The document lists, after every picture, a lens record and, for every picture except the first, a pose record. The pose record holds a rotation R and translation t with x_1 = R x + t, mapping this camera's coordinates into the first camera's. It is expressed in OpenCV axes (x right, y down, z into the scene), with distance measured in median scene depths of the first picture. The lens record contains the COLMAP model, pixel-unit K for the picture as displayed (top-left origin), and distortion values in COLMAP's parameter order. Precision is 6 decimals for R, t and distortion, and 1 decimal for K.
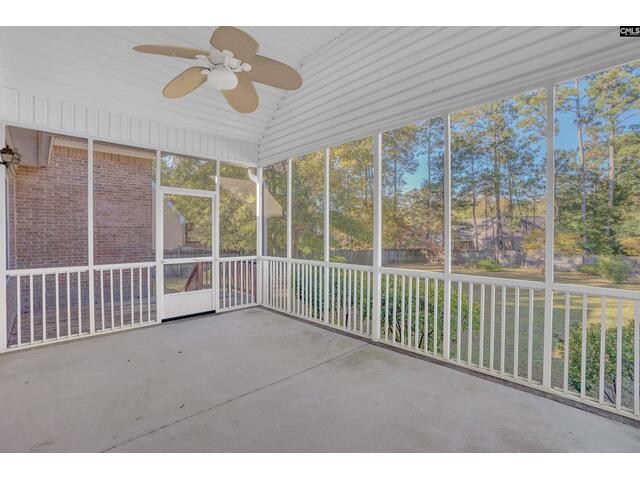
lens RADIAL K [[306.7, 0, 324.9], [0, 306.7, 238.6], [0, 0, 1]] dist [-0.002987, -0.000347]
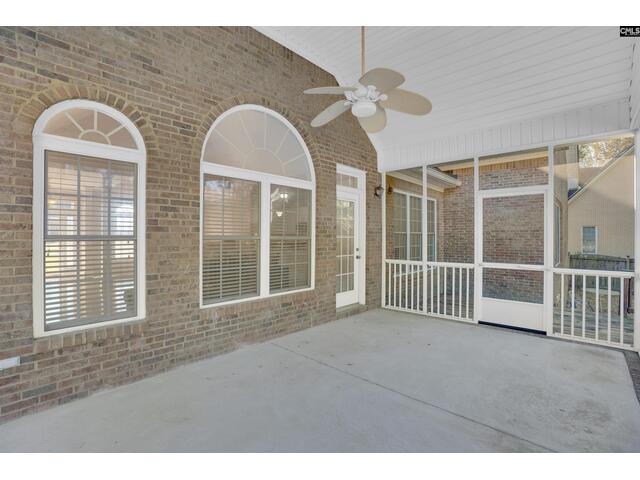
lens RADIAL K [[306.7, 0, 324.9], [0, 306.7, 238.6], [0, 0, 1]] dist [-0.002987, -0.000347]
pose [[0.075241, 0.005281, -0.997151, 0.451304], [-0.014095, 0.999892, 0.004232, -0.008784], [0.997066, 0.013736, 0.075308, 0.399738]]
